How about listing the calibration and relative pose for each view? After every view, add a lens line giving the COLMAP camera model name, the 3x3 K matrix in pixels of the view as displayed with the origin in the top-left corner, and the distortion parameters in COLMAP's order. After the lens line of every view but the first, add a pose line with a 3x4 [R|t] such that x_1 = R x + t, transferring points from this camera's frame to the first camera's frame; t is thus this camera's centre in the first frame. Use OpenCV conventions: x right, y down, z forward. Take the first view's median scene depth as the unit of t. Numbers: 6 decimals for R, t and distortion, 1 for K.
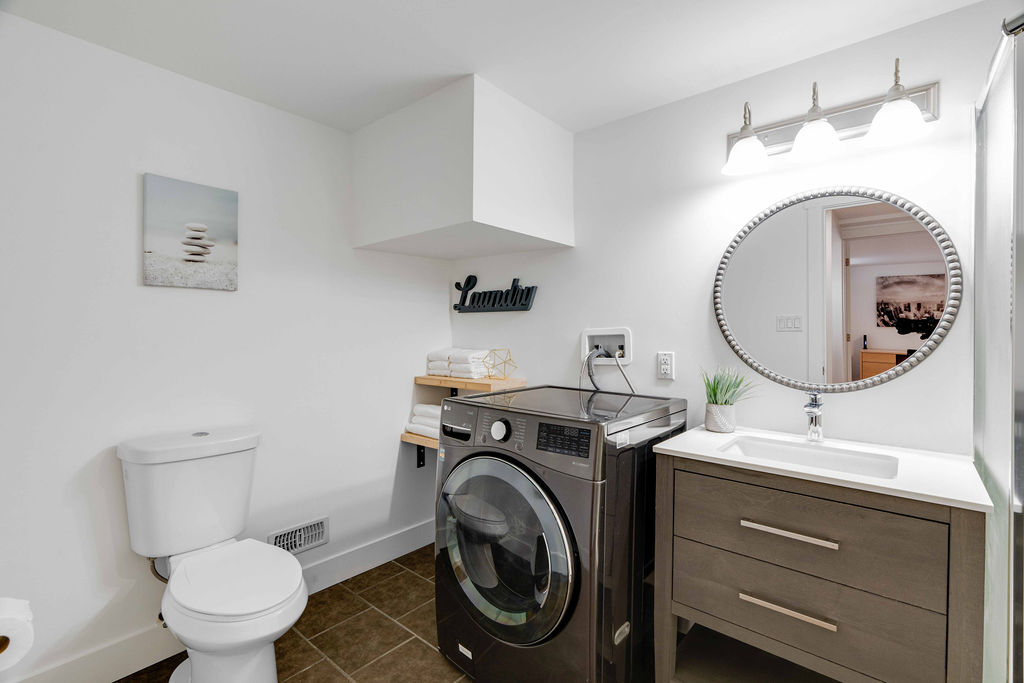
lens RADIAL K [[465.4, 0, 515.5], [0, 465.4, 338.8], [0, 0, 1]] dist [-0.012081, 0.005492]
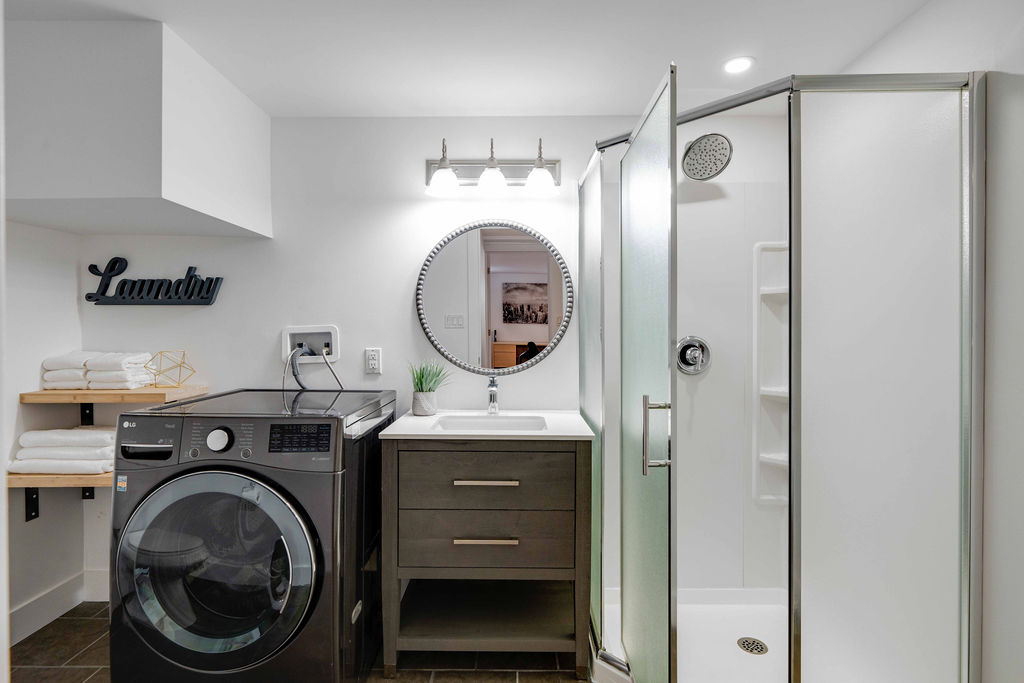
lens RADIAL K [[500.6, 0, 515.4], [0, 500.6, 335.2], [0, 0, 1]] dist [-0.000563, 0.000687]
pose [[0.759086, -0.011936, 0.650881, -0.199276], [0.011129, 0.999924, 0.005357, -0.004464], [-0.650895, 0.003177, 0.759161, -0.099287]]
